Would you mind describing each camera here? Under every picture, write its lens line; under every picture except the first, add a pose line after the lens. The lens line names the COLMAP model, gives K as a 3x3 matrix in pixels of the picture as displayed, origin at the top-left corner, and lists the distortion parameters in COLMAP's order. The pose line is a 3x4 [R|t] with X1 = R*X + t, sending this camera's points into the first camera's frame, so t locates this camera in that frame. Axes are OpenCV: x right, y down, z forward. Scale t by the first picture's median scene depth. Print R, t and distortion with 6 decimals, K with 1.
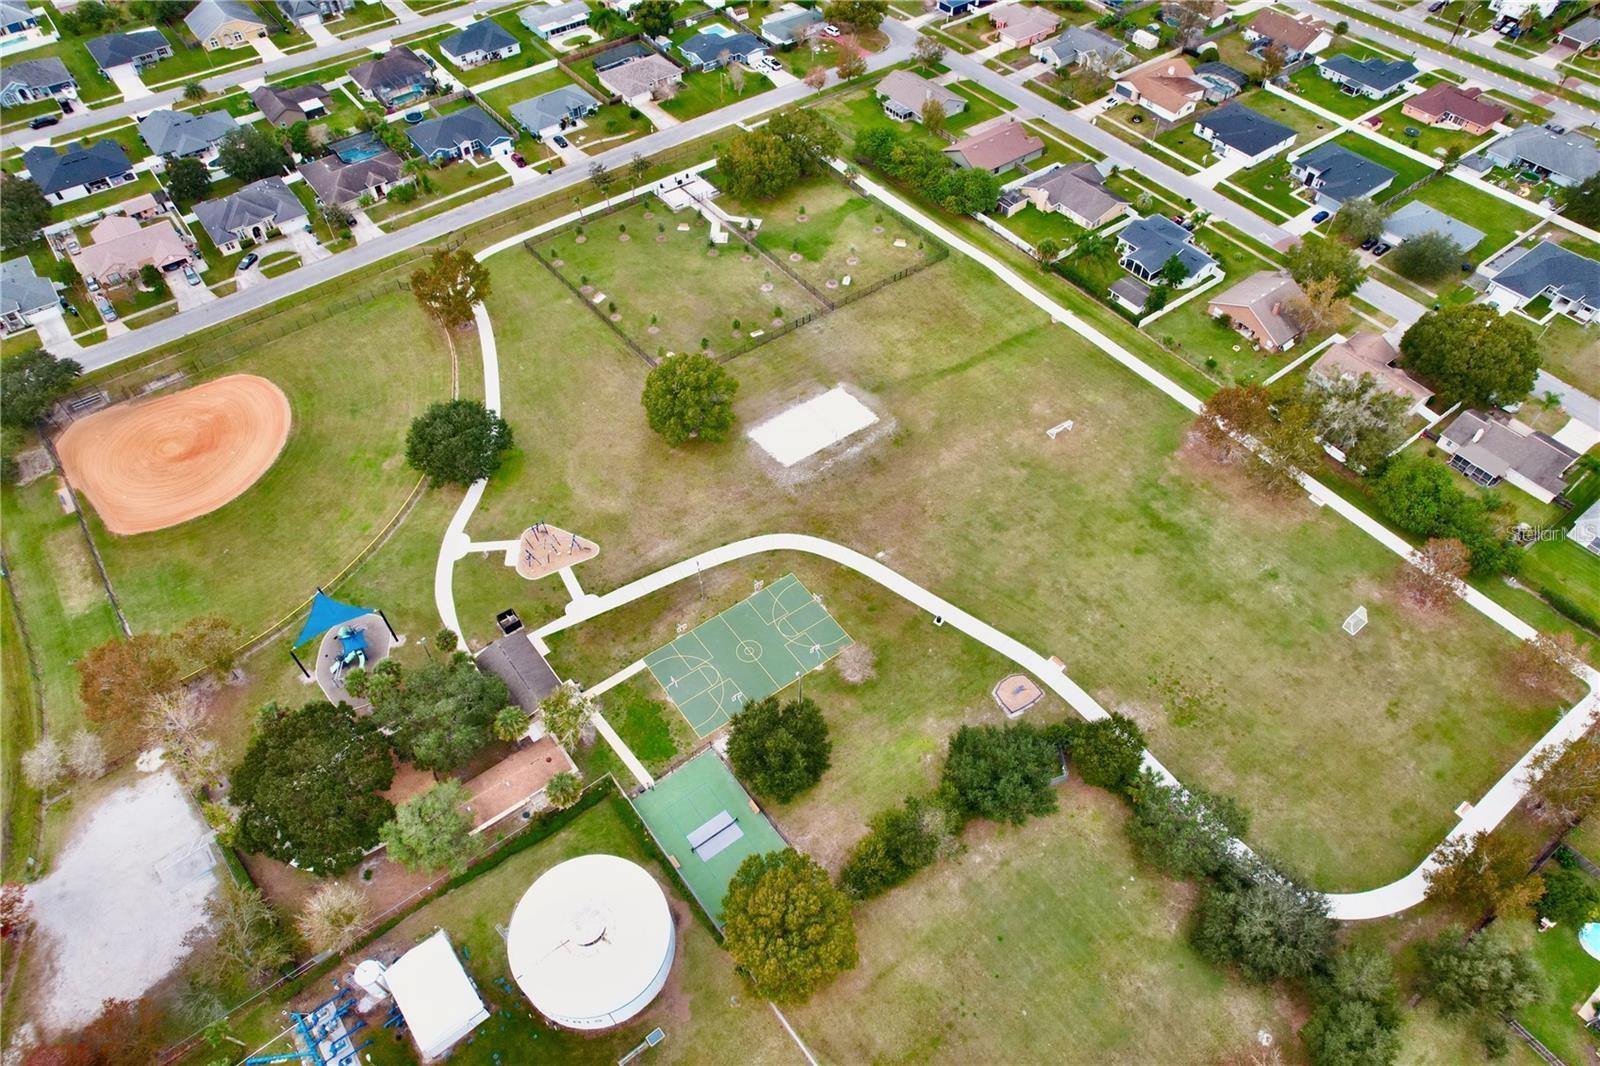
lens RADIAL K [[1025.6, 0, 803.4], [0, 1025.6, 541.2], [0, 0, 1]] dist [-0.072734, 0.066501]
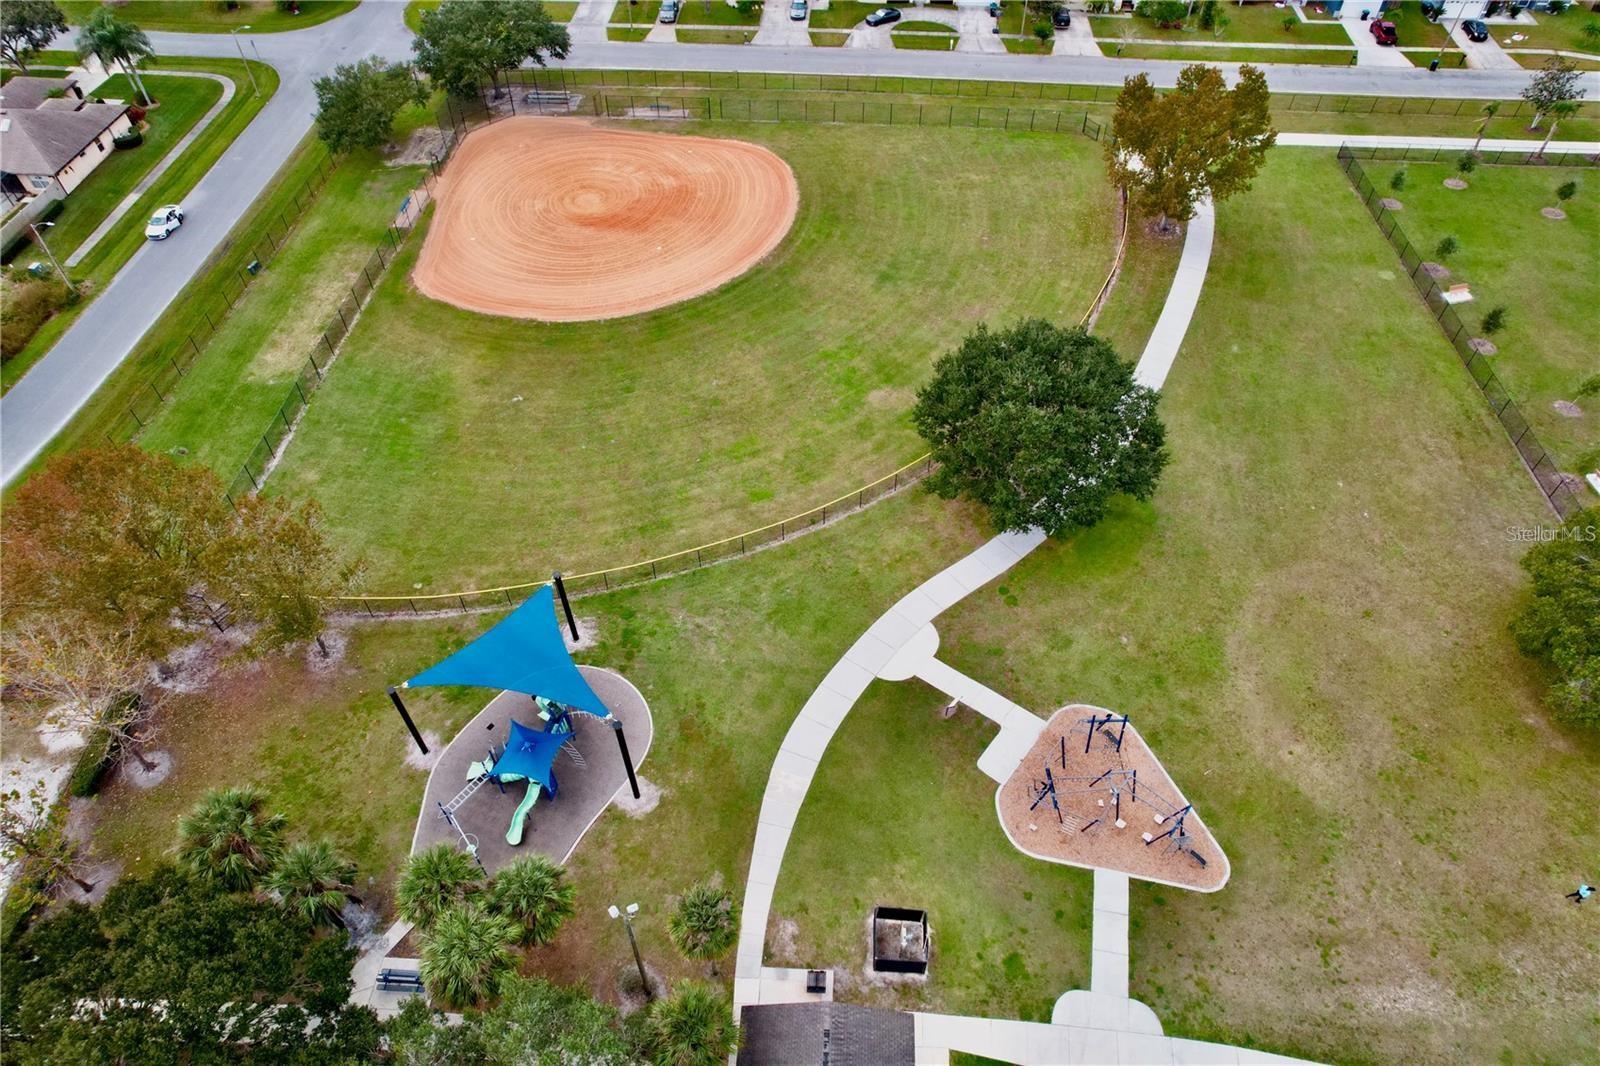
lens RADIAL K [[1025.6, 0, 803.4], [0, 1025.6, 541.2], [0, 0, 1]] dist [-0.072734, 0.066501]
pose [[0.756329, 0.496037, -0.426513, -0.192764], [-0.509628, 0.855539, 0.091281, -0.041687], [0.410177, 0.148325, 0.899864, 0.543598]]
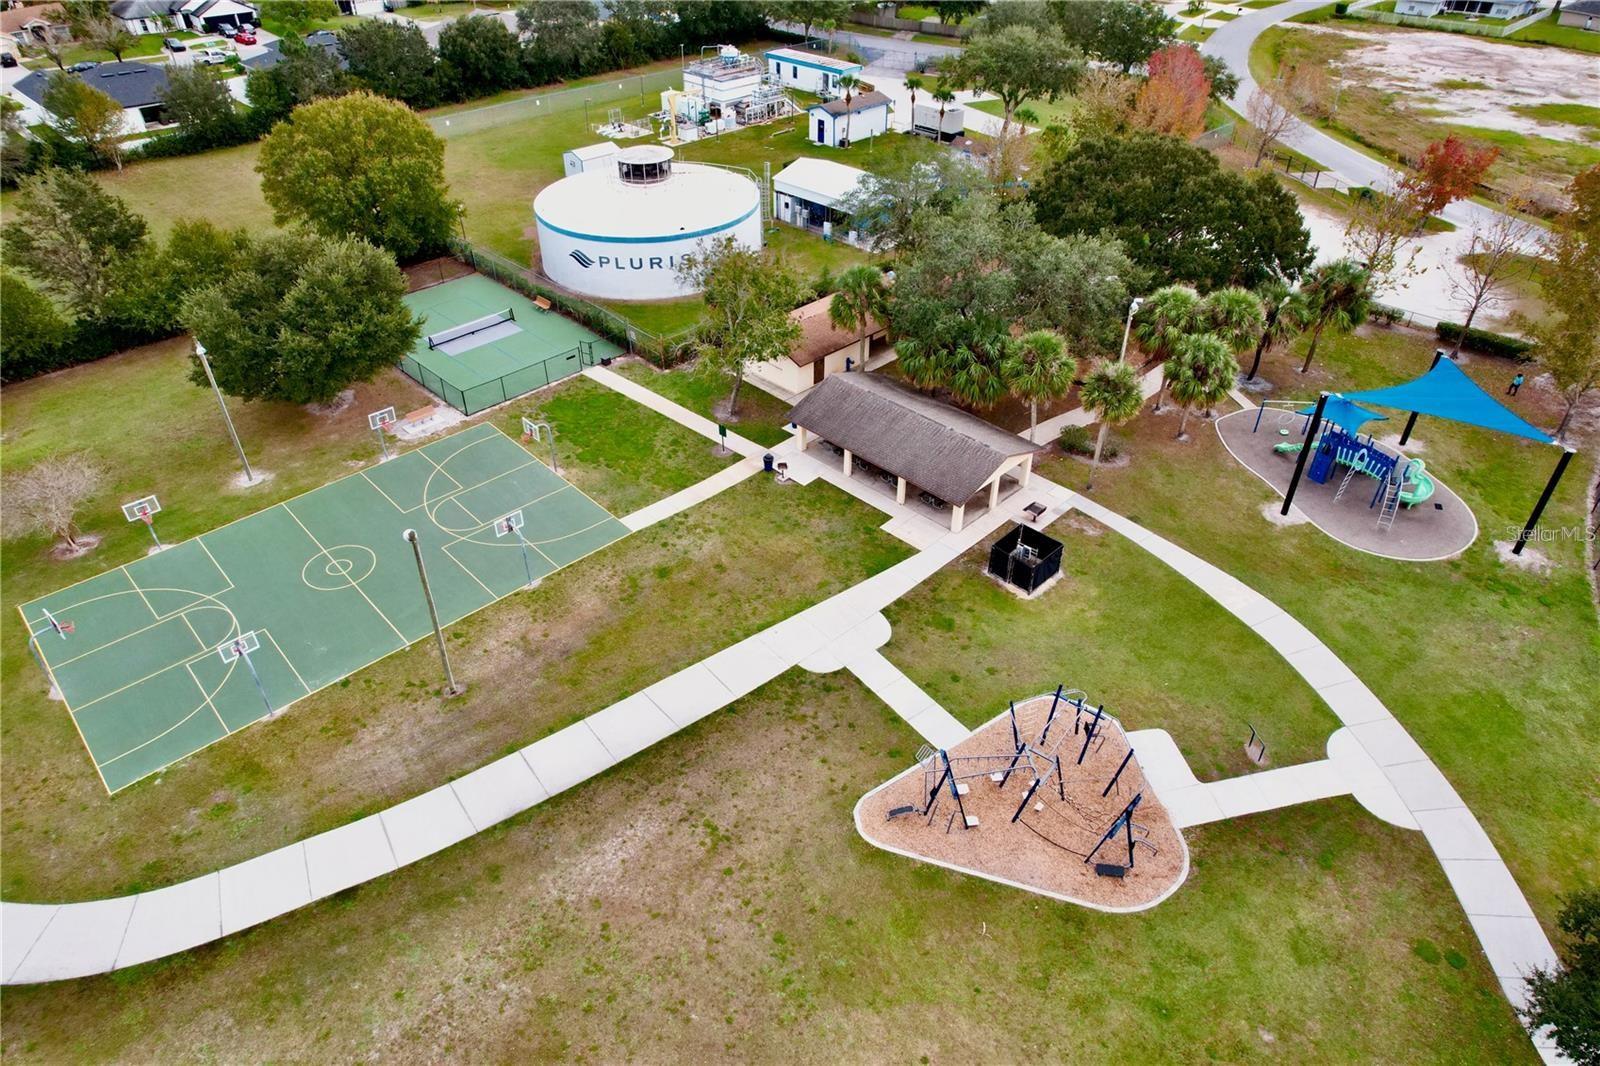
lens RADIAL K [[1025.6, 0, 803.4], [0, 1025.6, 541.2], [0, 0, 1]] dist [-0.072734, 0.066501]
pose [[-0.991556, 0.082883, -0.099731, -0.146924], [-0.096631, 0.040612, 0.994491, -0.217070], [0.086477, 0.995731, -0.032260, 0.823051]]
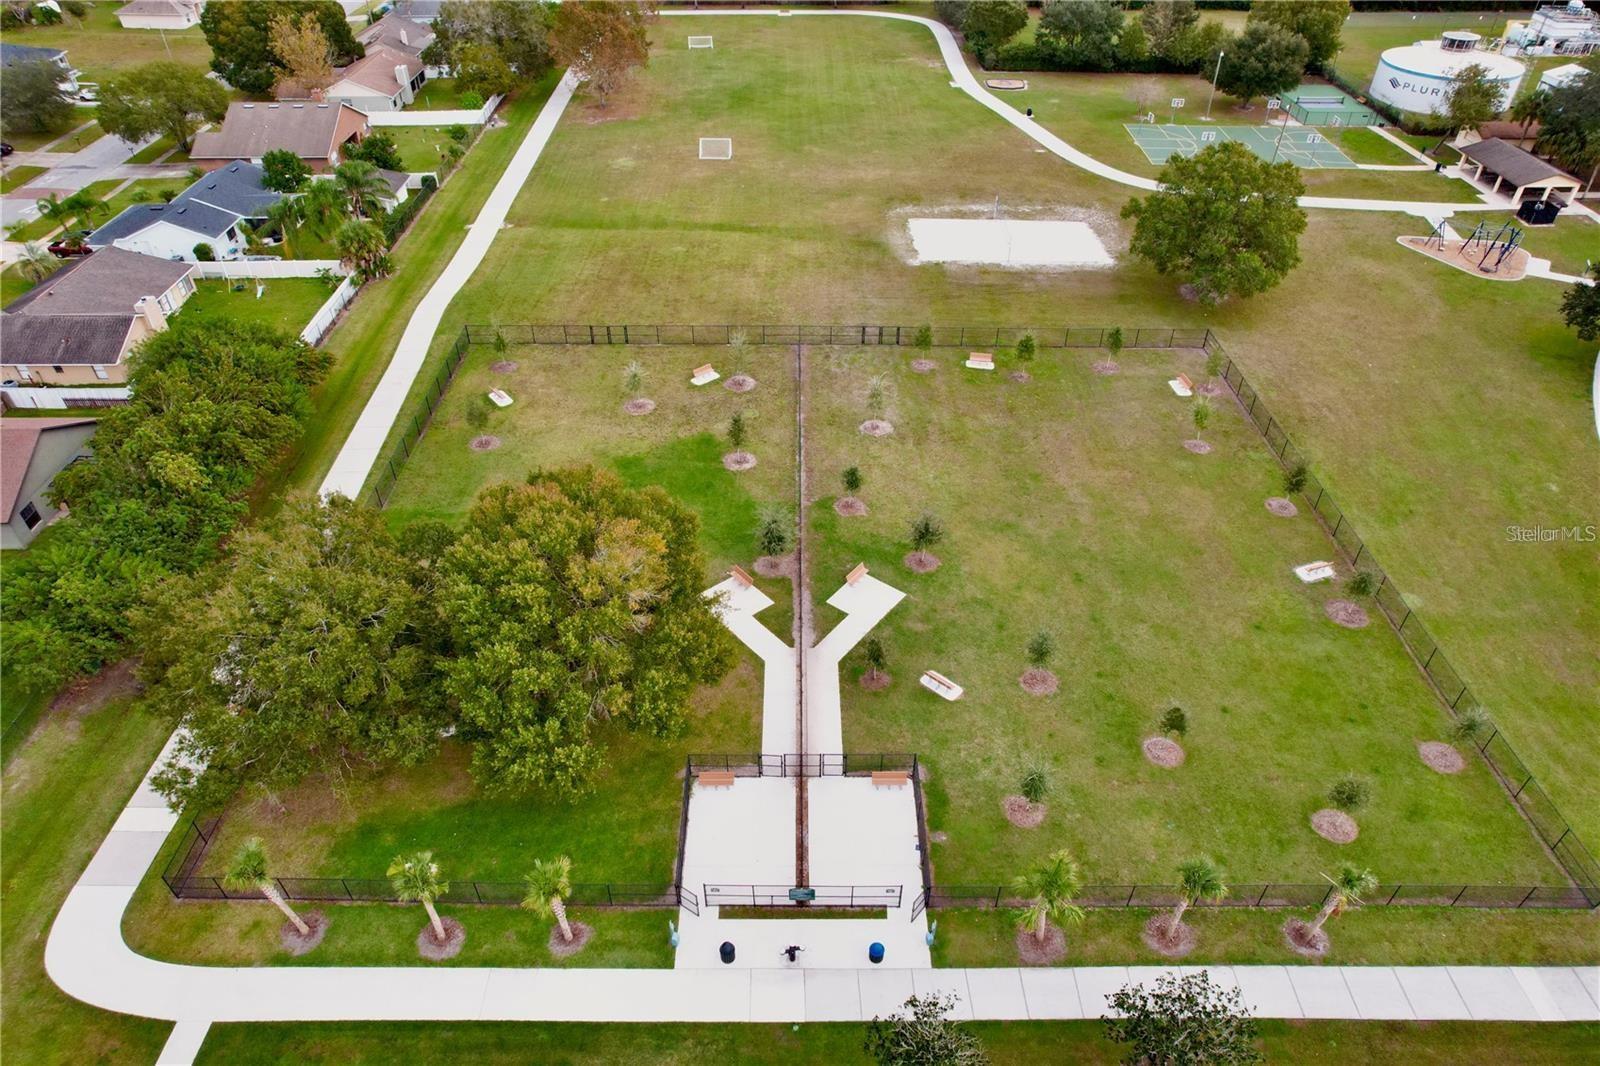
lens RADIAL K [[1025.6, 0, 803.4], [0, 1025.6, 541.2], [0, 0, 1]] dist [-0.072734, 0.066501]
pose [[-0.803133, -0.375692, 0.462420, -0.236801], [0.460162, 0.101865, 0.881972, -0.673980], [-0.378455, 0.921129, 0.091068, 1.126614]]
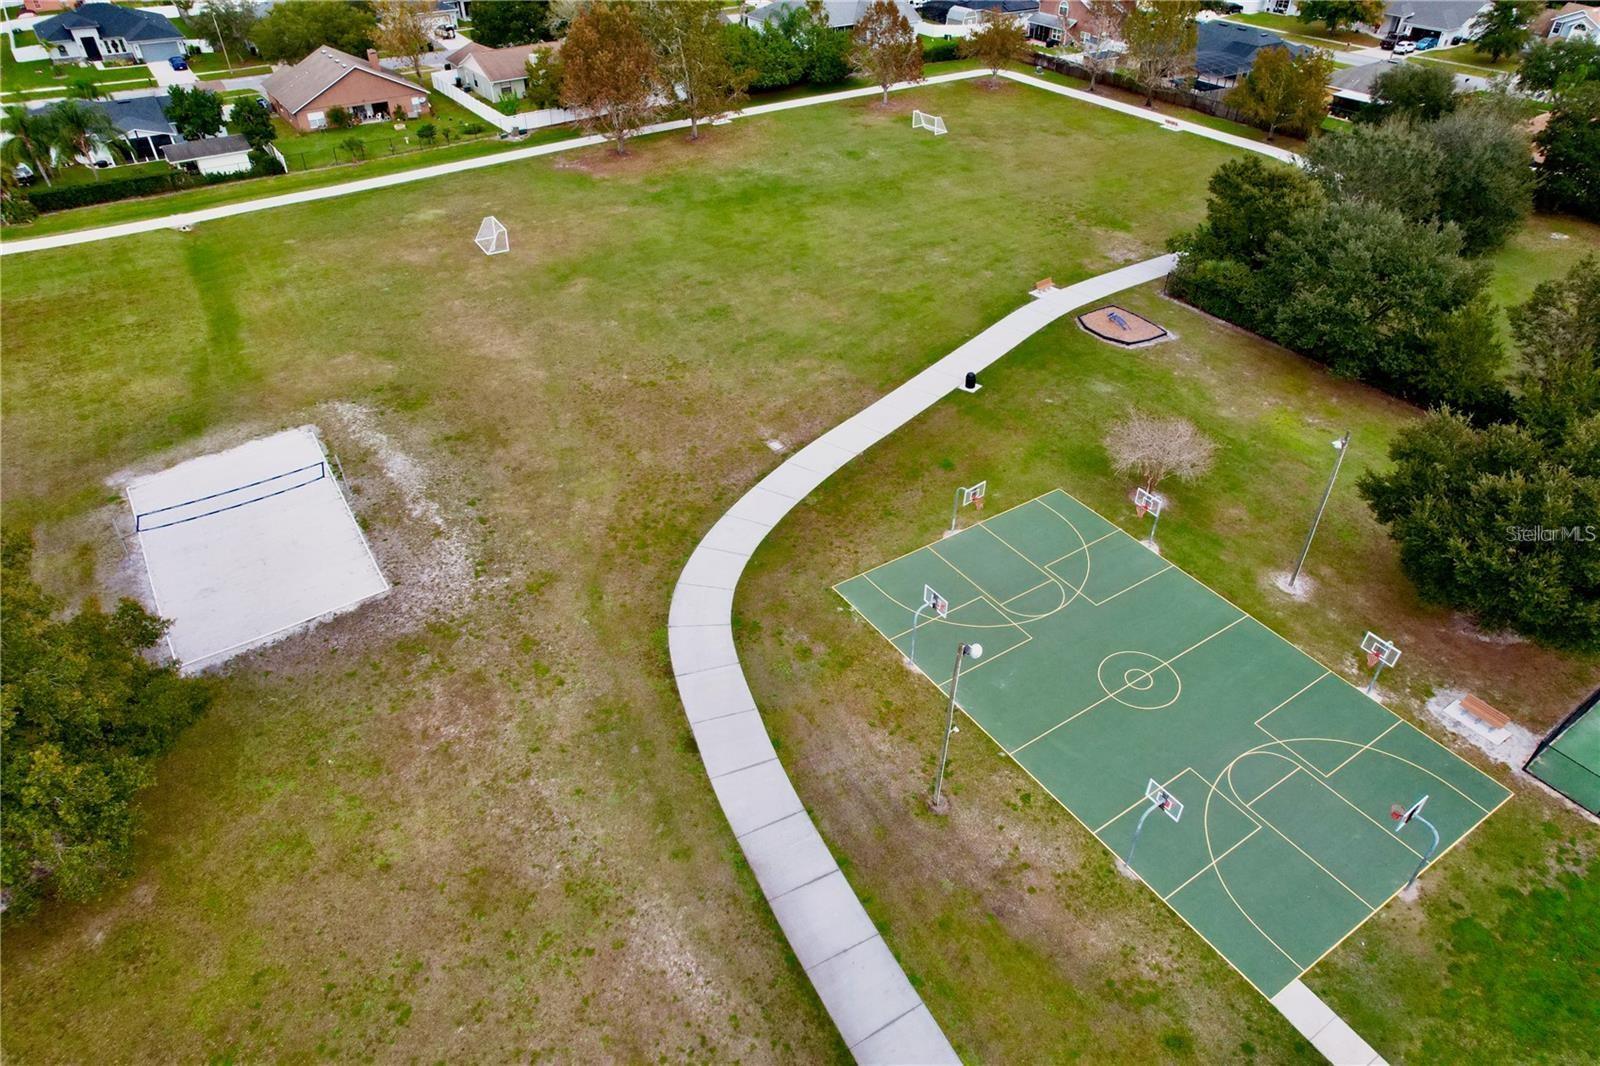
lens RADIAL K [[1025.6, 0, 803.4], [0, 1025.6, 541.2], [0, 0, 1]] dist [-0.072734, 0.066501]
pose [[0.041124, -0.602515, 0.797048, -0.230168], [0.769443, 0.527988, 0.359424, -0.089058], [-0.637390, 0.598502, 0.485314, 0.717724]]
